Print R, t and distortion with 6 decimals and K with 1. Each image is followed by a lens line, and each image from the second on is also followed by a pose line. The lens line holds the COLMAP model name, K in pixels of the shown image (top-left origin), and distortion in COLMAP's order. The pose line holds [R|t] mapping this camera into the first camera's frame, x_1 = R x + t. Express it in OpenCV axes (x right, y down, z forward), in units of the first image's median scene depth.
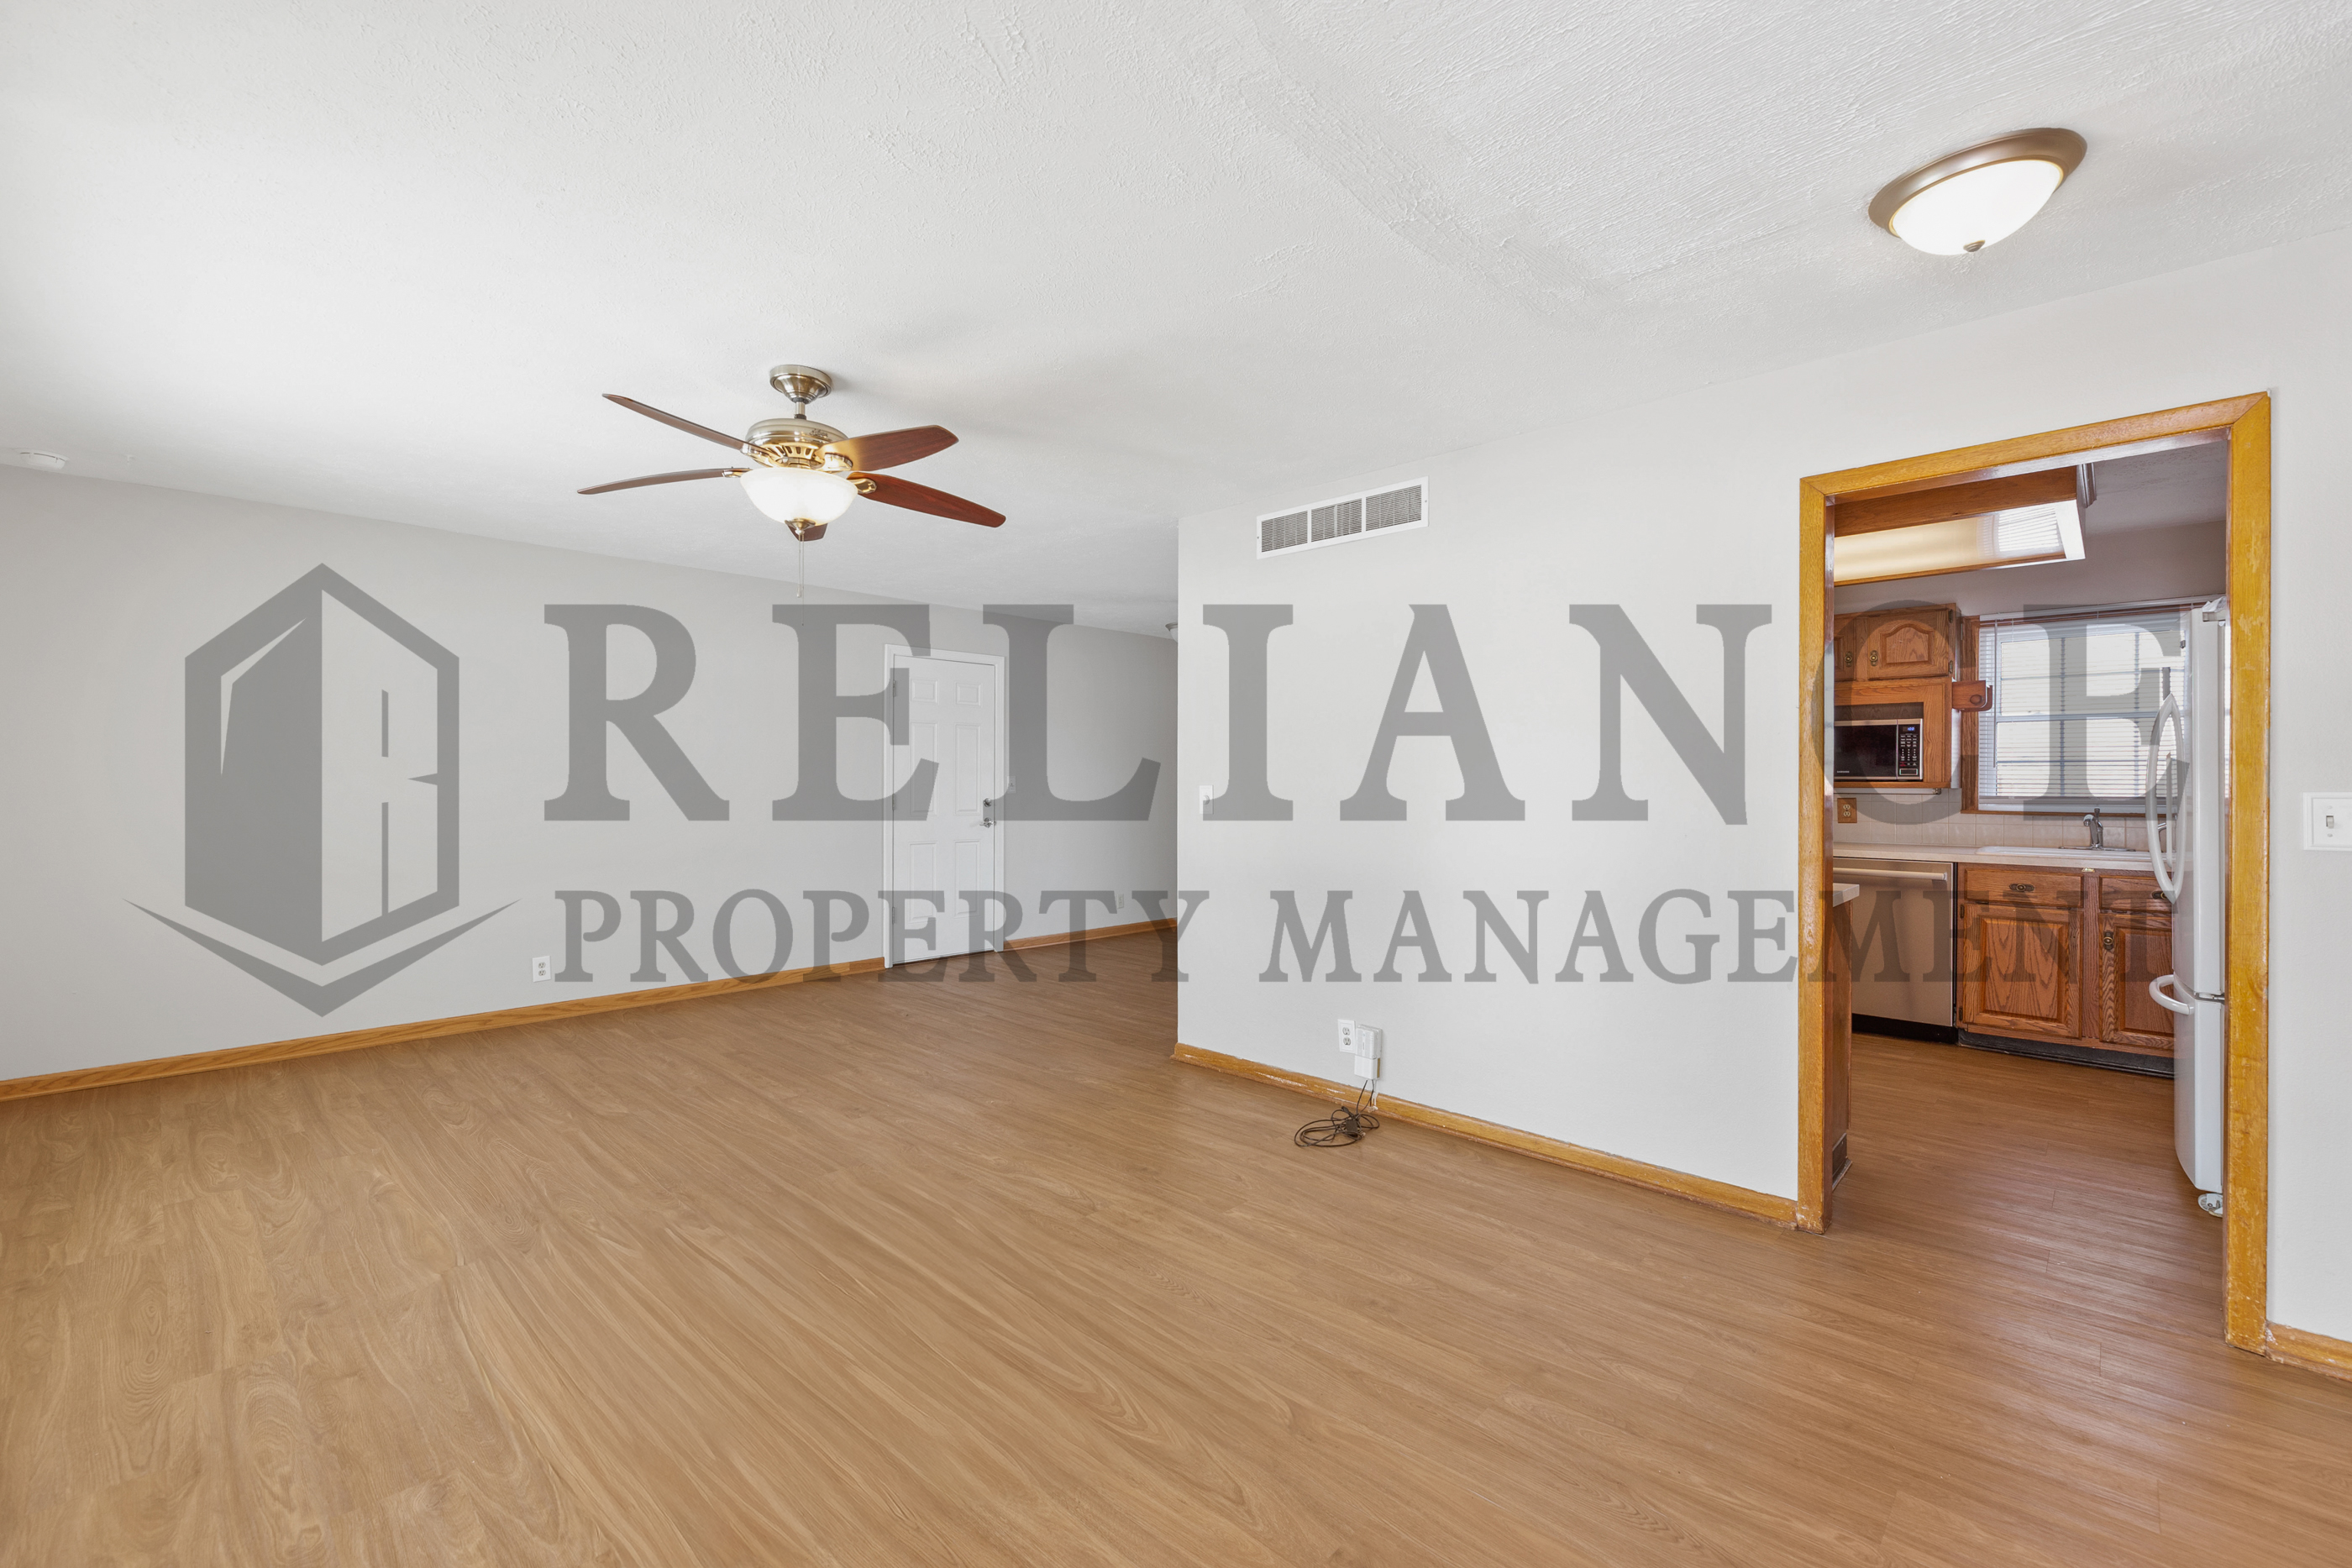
lens RADIAL K [[958.1, 0, 1173.1], [0, 958.1, 774.2], [0, 0, 1]] dist [-0.001129, -0.000147]
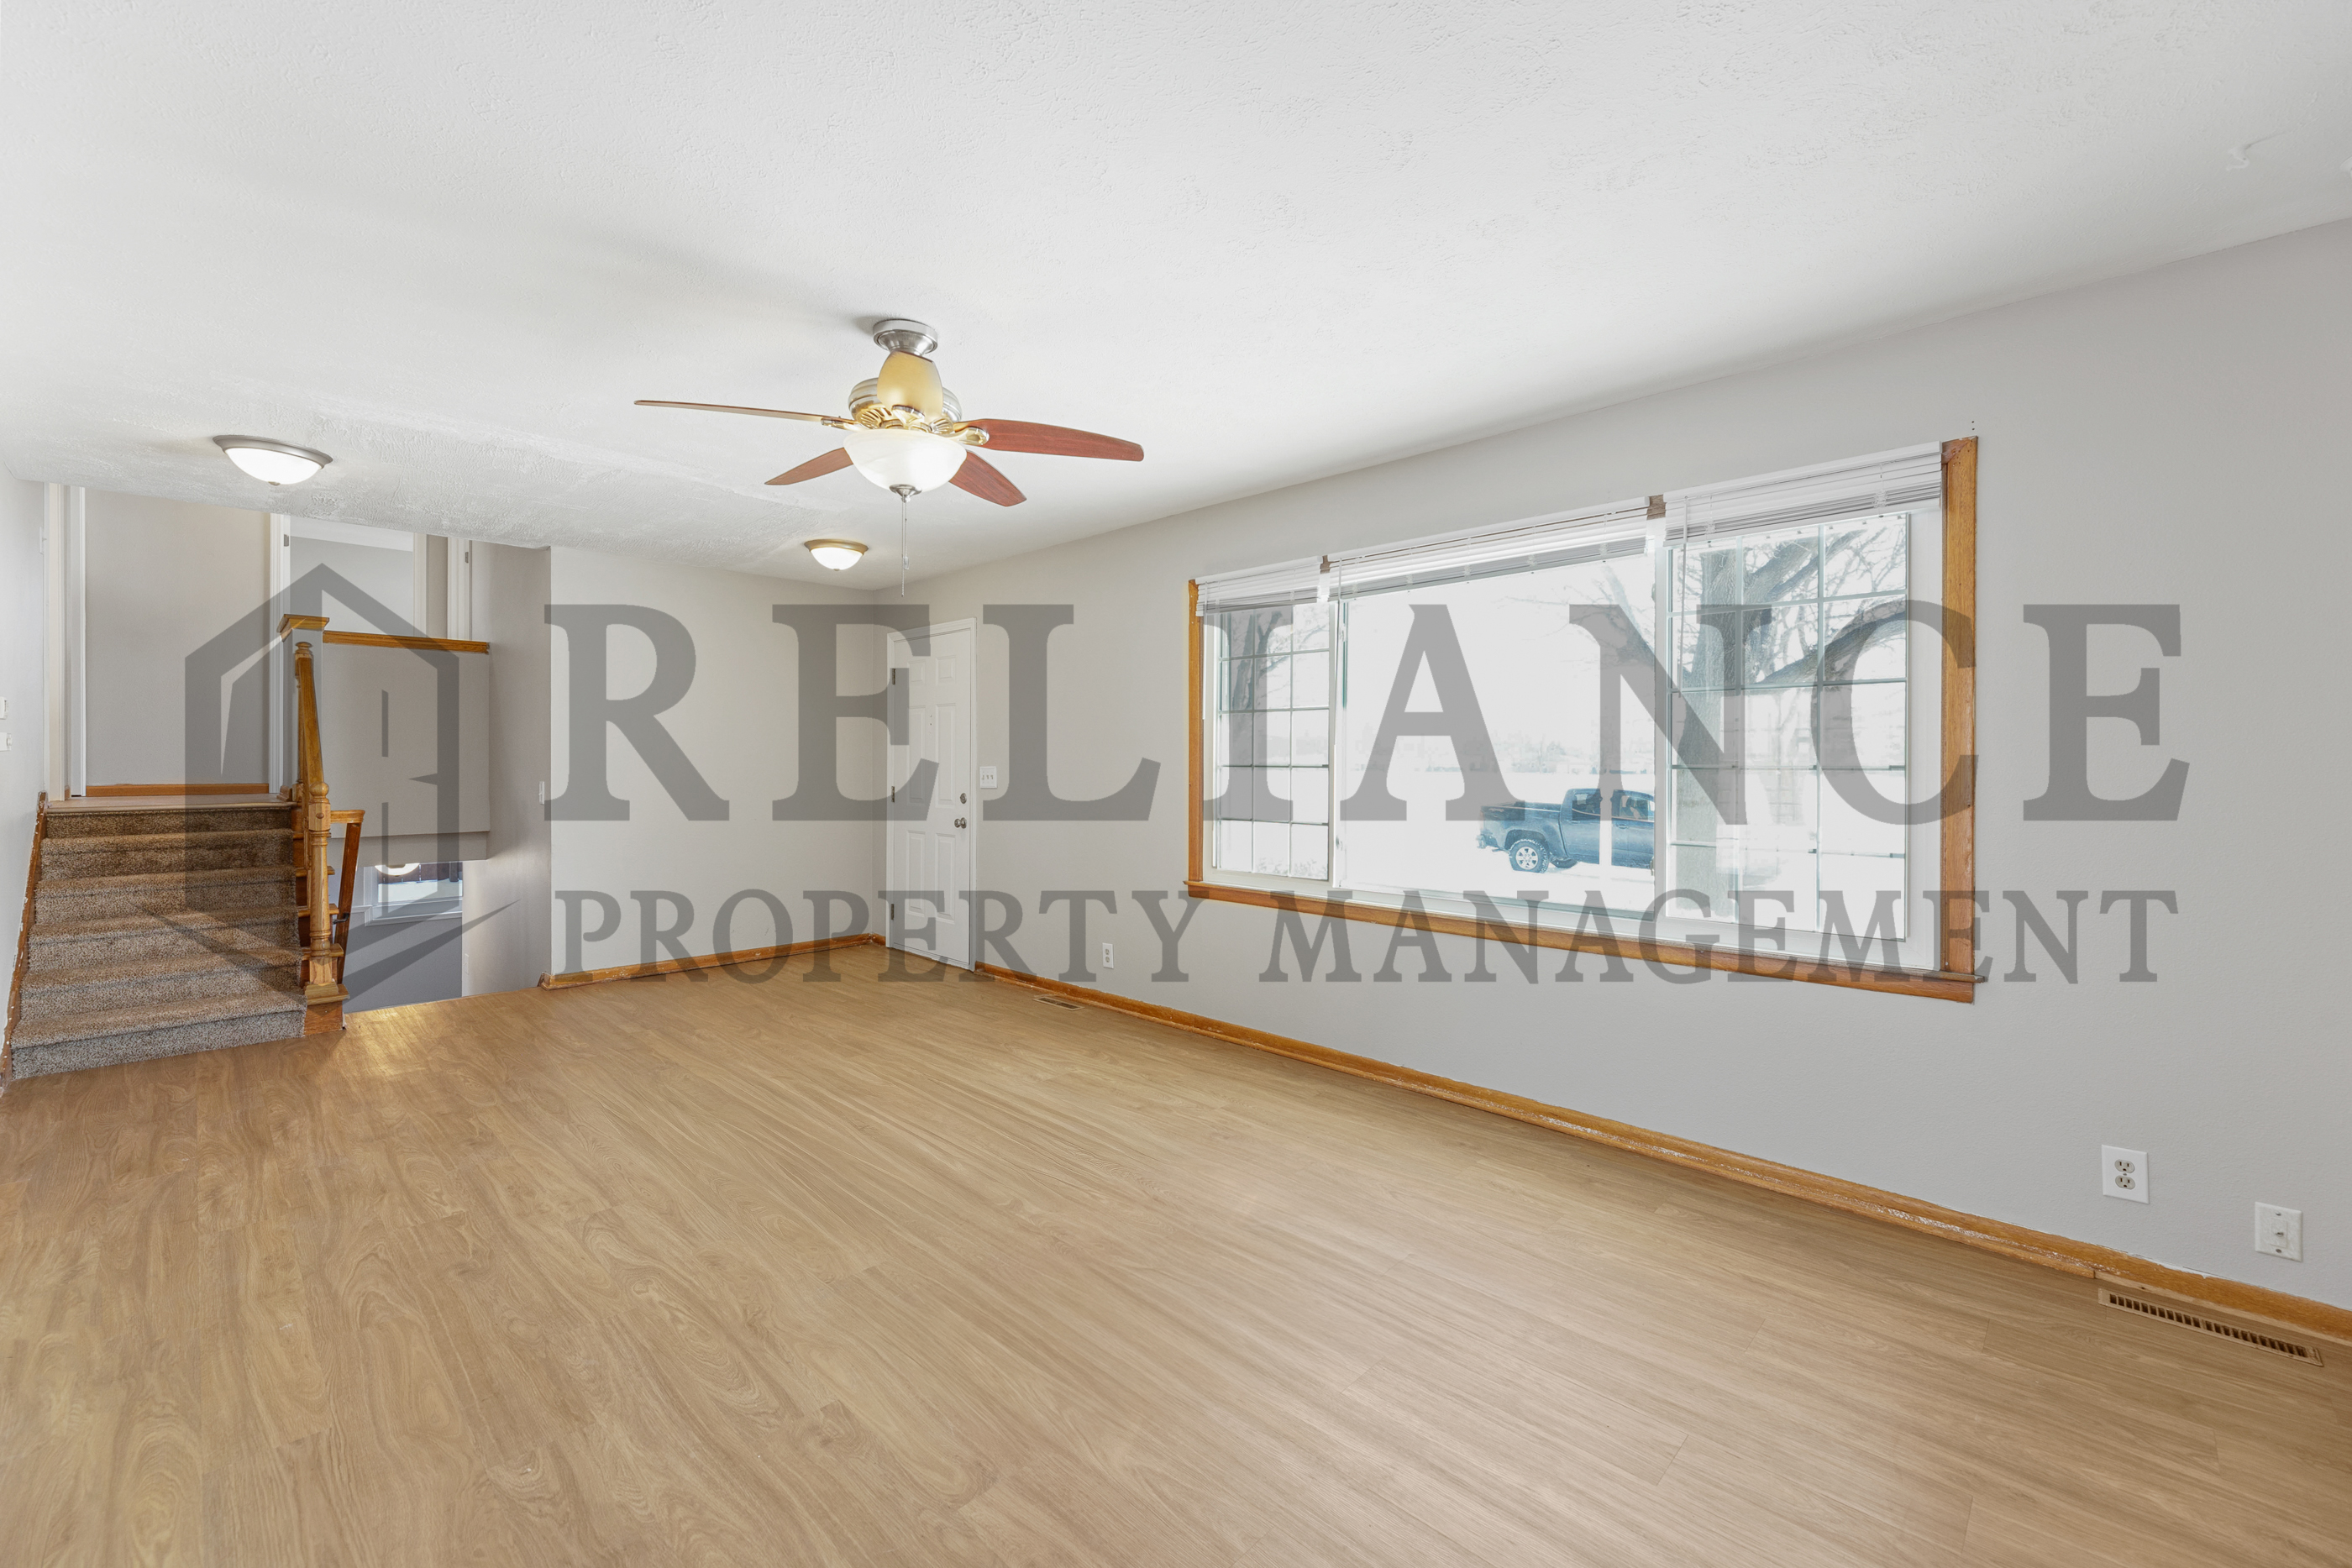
lens RADIAL K [[958.1, 0, 1173.1], [0, 958.1, 774.2], [0, 0, 1]] dist [-0.001129, -0.000147]
pose [[-0.999809, -0.006318, 0.018510, -0.673340], [-0.006261, 0.999975, 0.003143, 0.010730], [-0.018530, 0.003027, -0.999824, 1.944167]]
